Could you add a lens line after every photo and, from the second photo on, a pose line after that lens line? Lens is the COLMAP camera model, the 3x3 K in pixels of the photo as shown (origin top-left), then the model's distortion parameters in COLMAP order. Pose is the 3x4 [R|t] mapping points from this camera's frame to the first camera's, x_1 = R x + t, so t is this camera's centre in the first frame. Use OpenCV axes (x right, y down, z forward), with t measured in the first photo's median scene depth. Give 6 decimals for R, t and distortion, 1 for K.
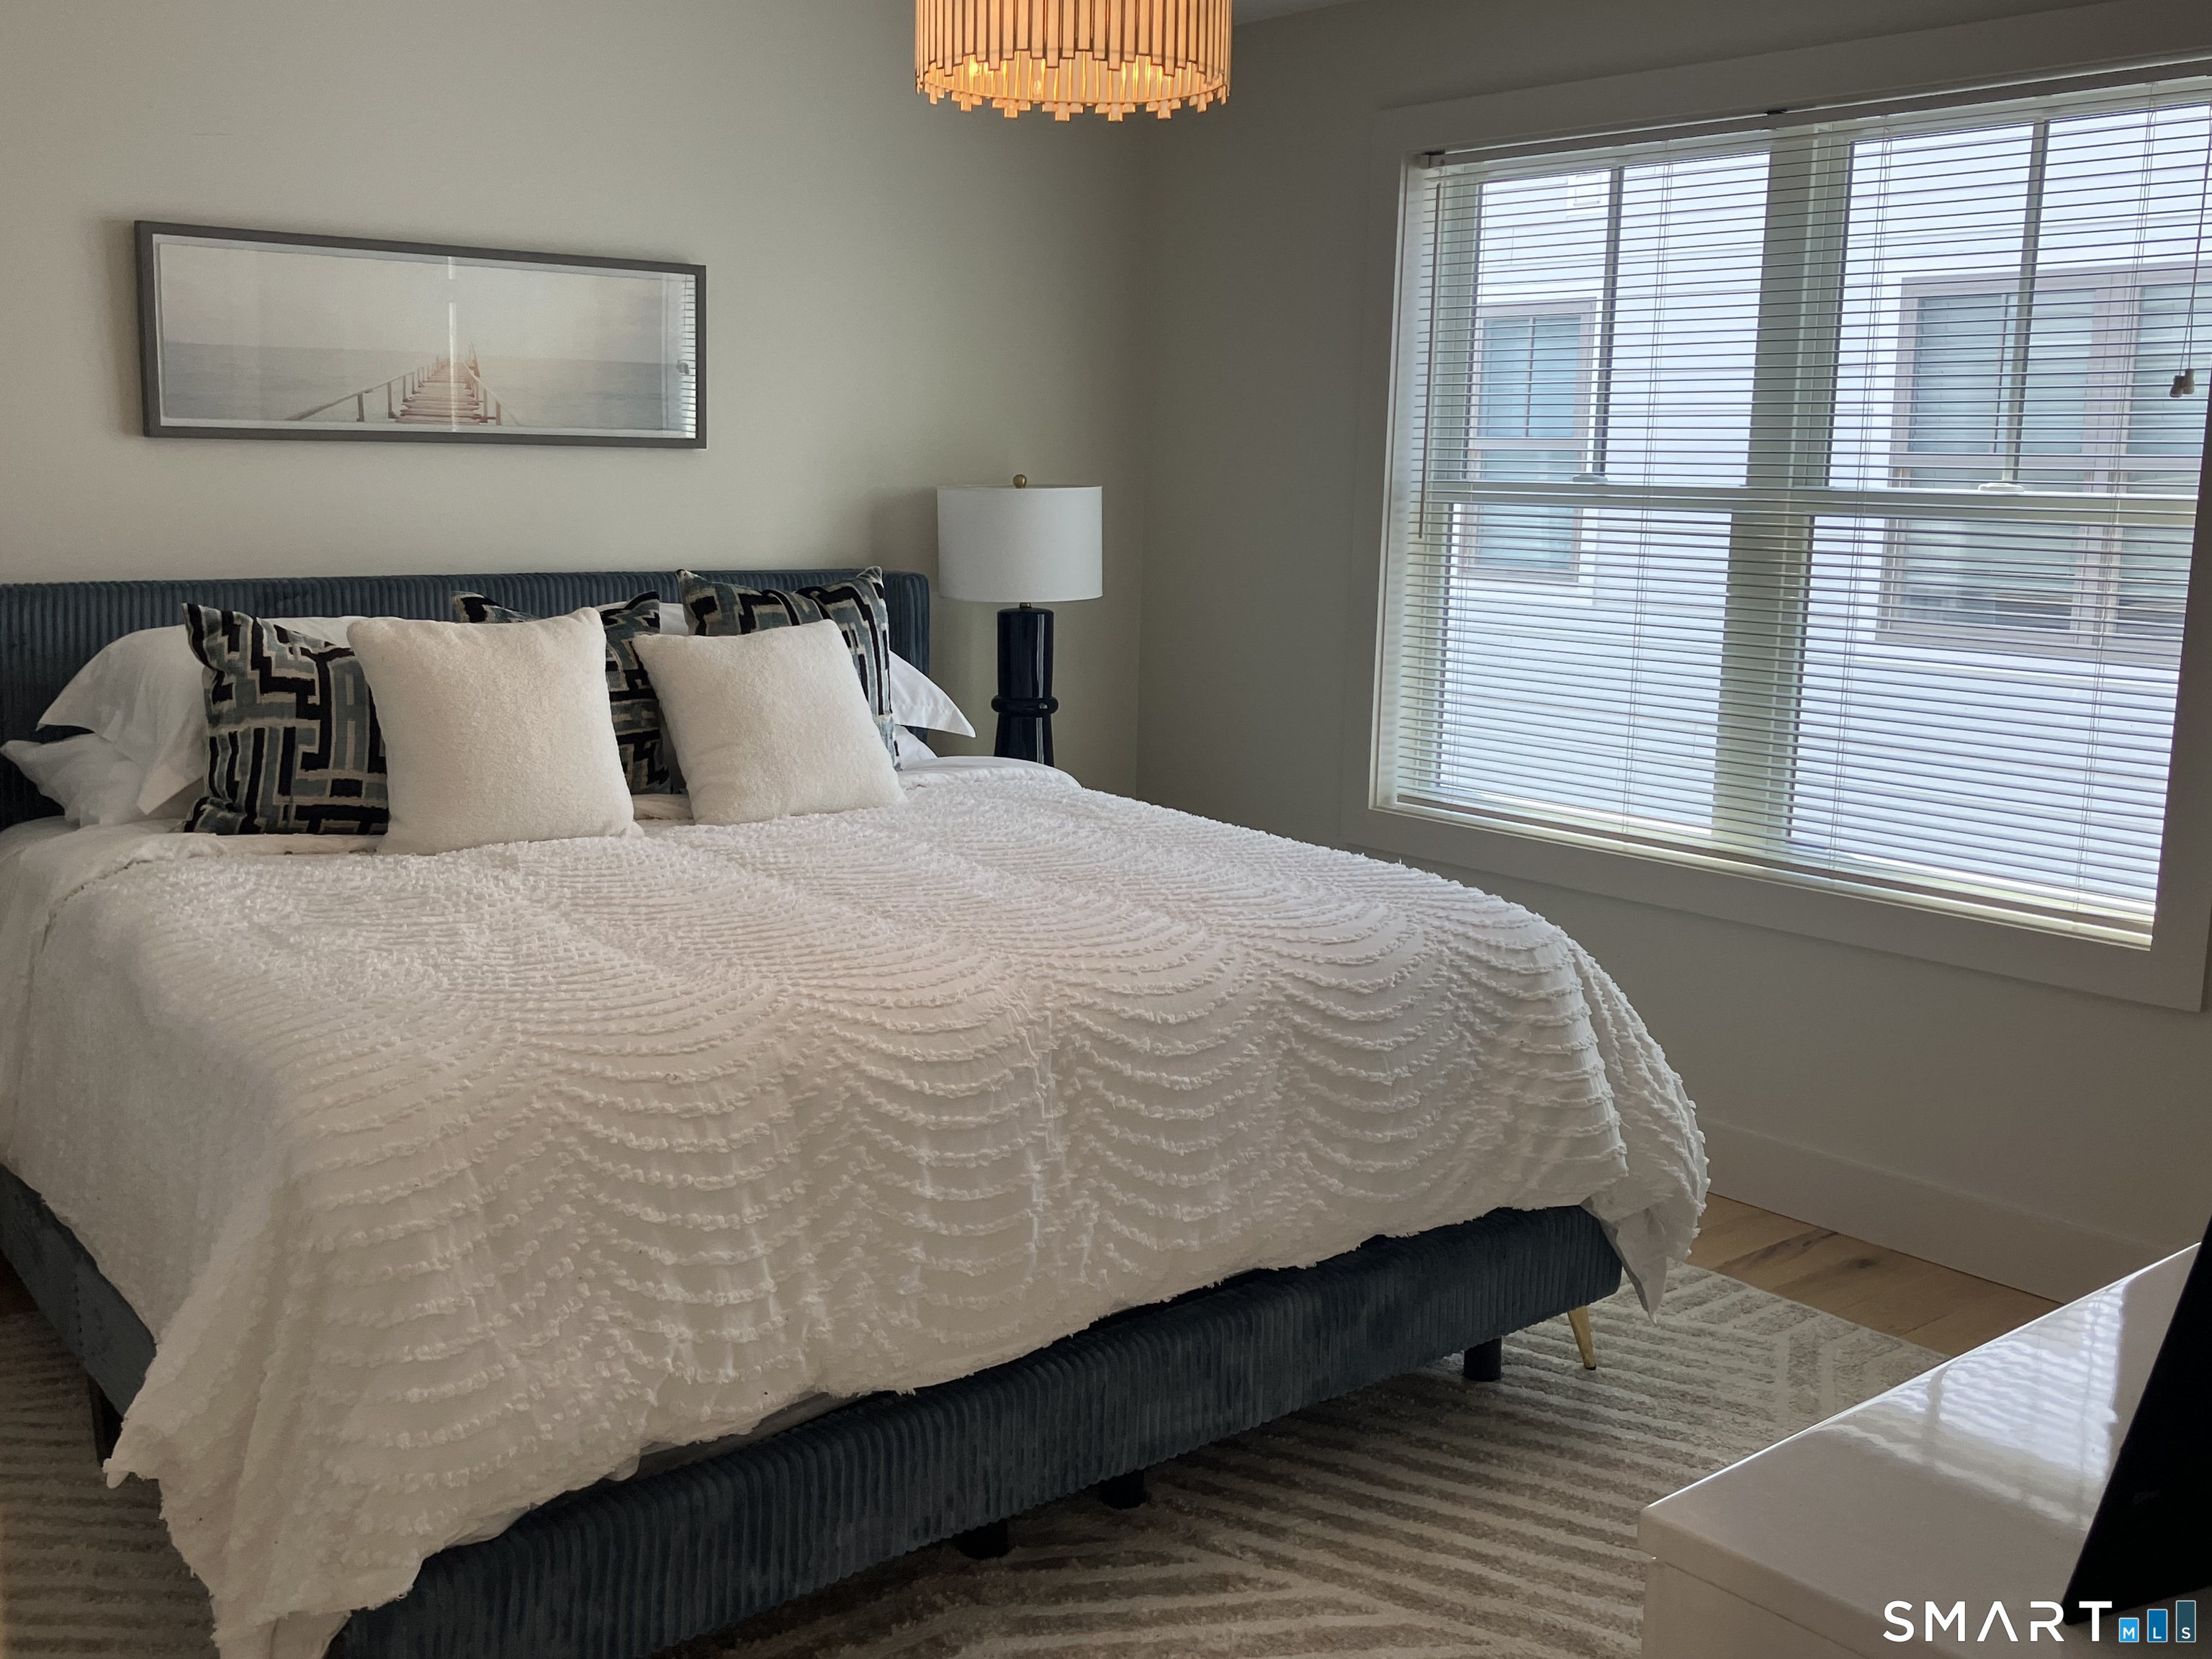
lens RADIAL K [[2205.5, 0, 1109.8], [0, 2205.5, 843.9], [0, 0, 1]] dist [0.097383, -0.313568]
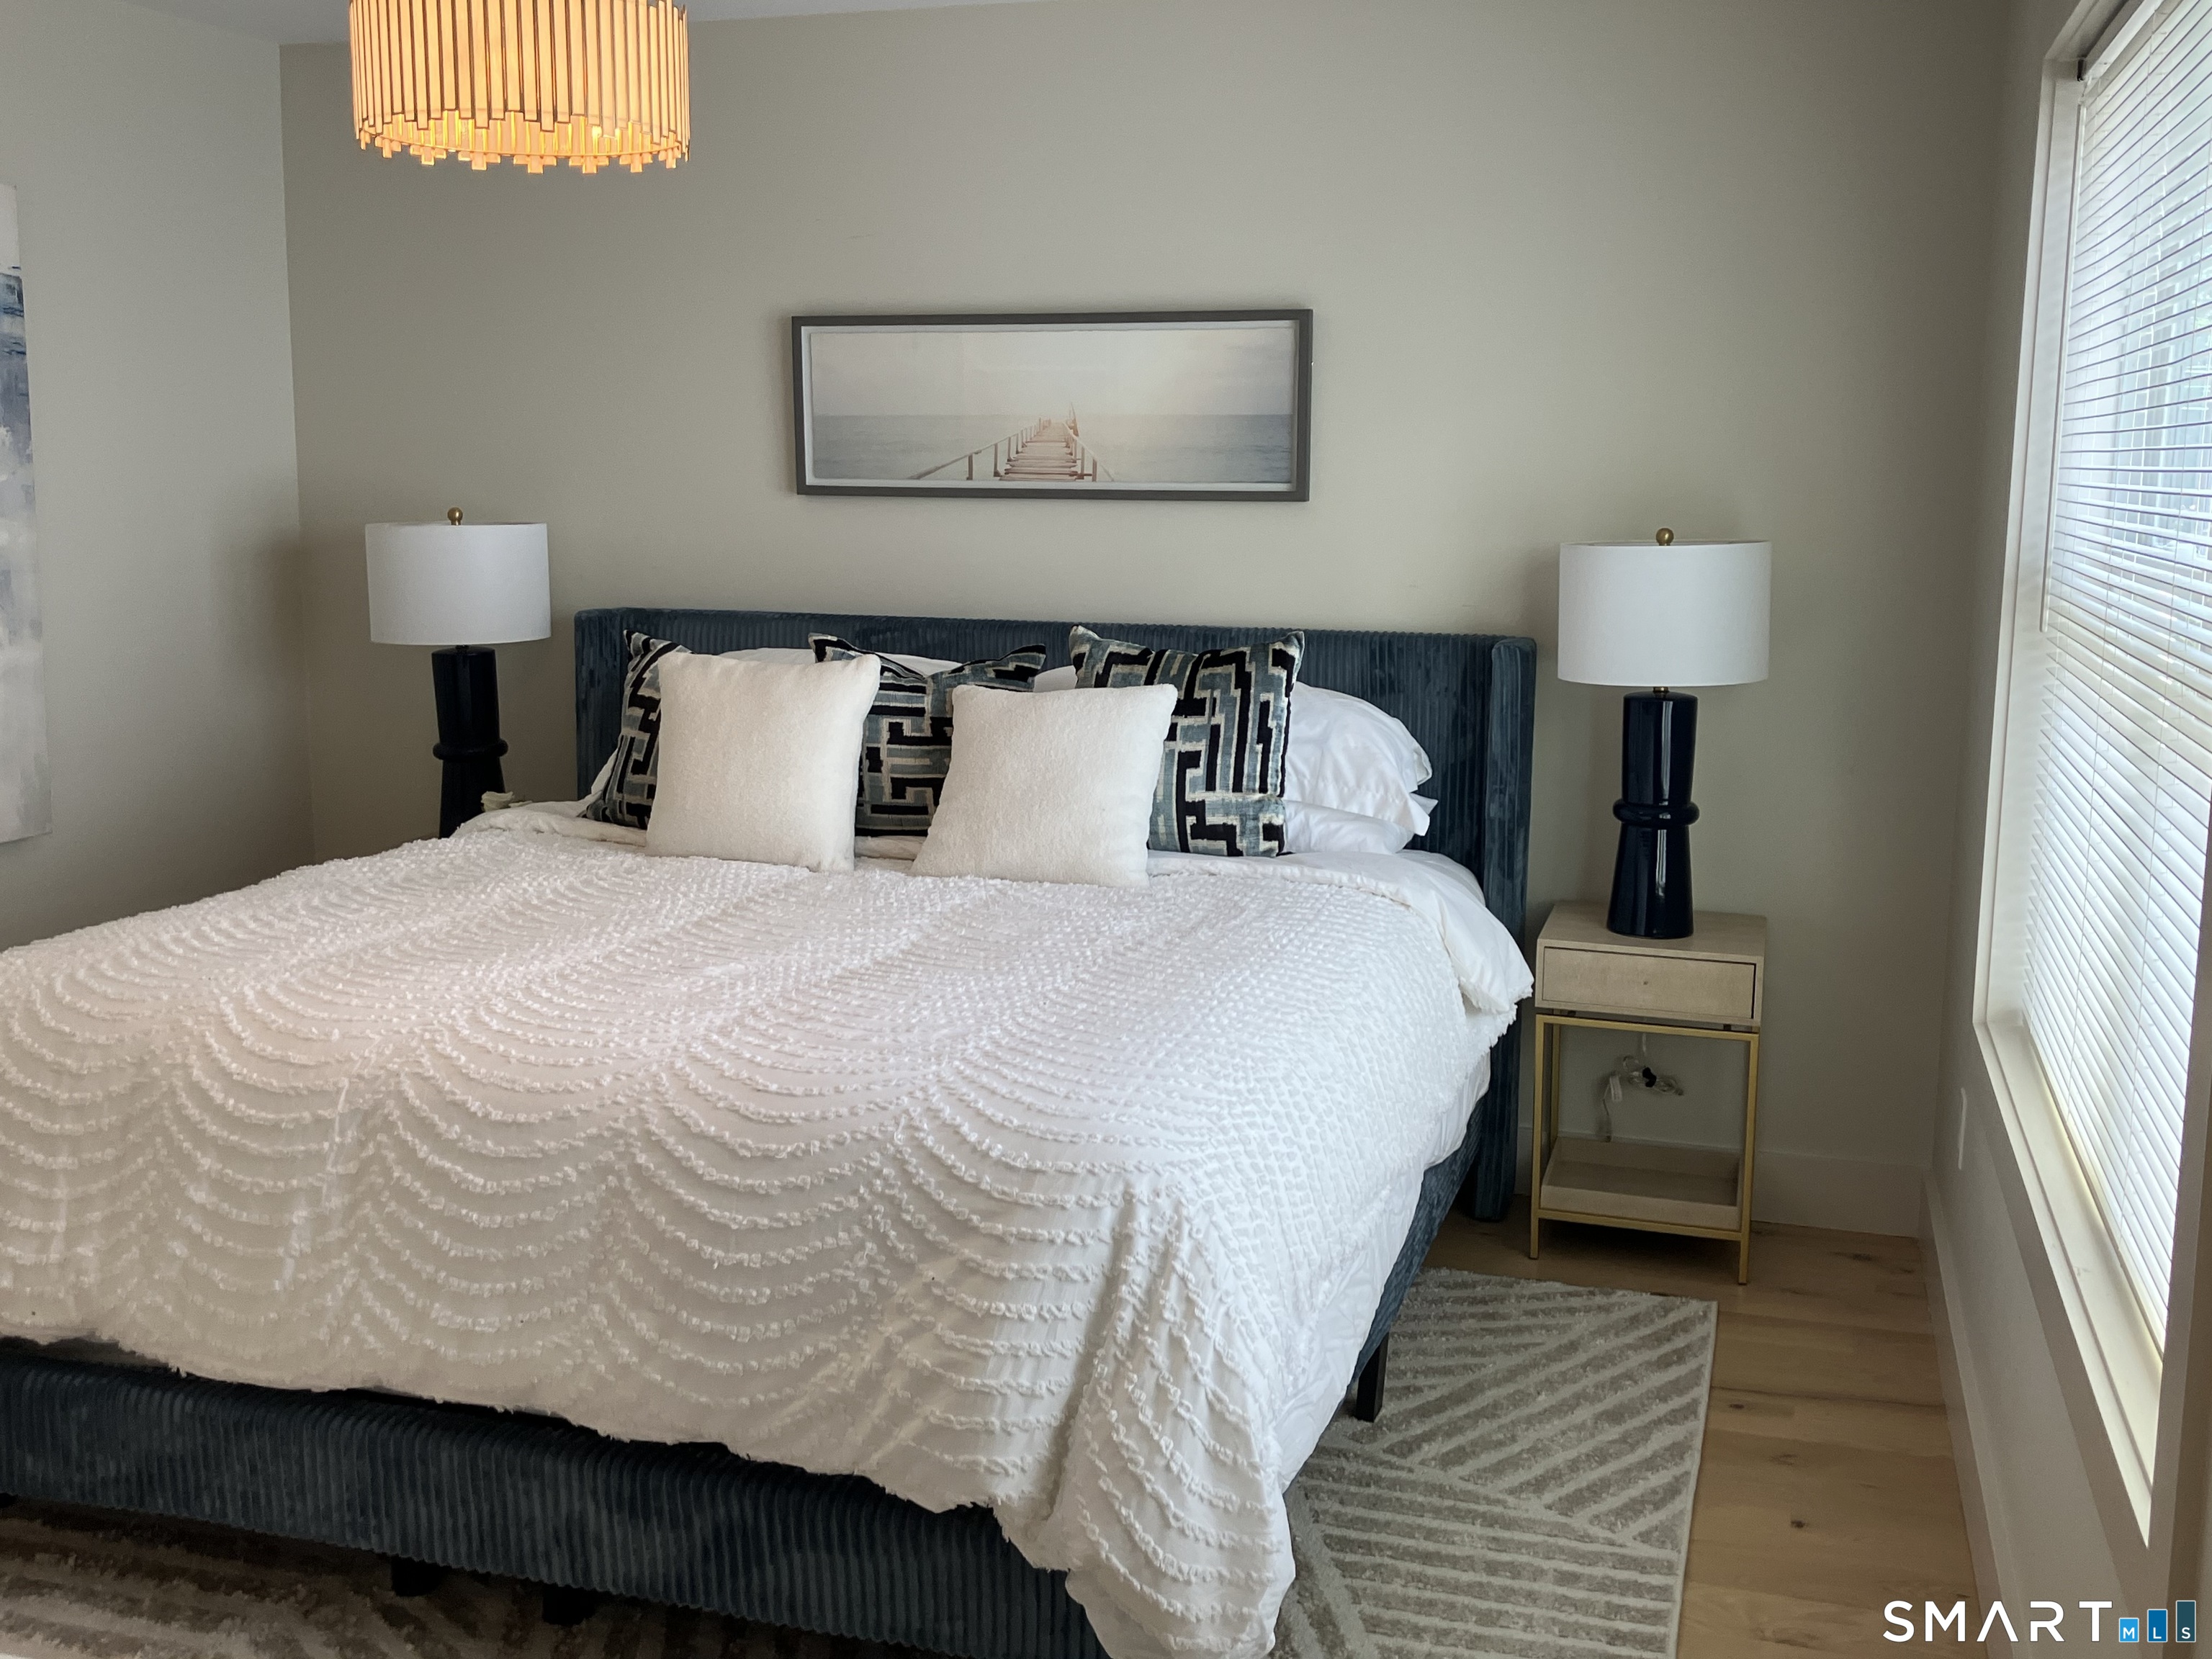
lens RADIAL K [[2182.1, 0, 1089.3], [0, 2182.1, 822.2], [0, 0, 1]] dist [0.100927, -0.273673]
pose [[0.533885, 0.123526, -0.836486, 0.761529], [-0.141340, 0.988390, 0.055748, -0.108120], [0.833661, 0.088466, 0.545146, 0.560895]]
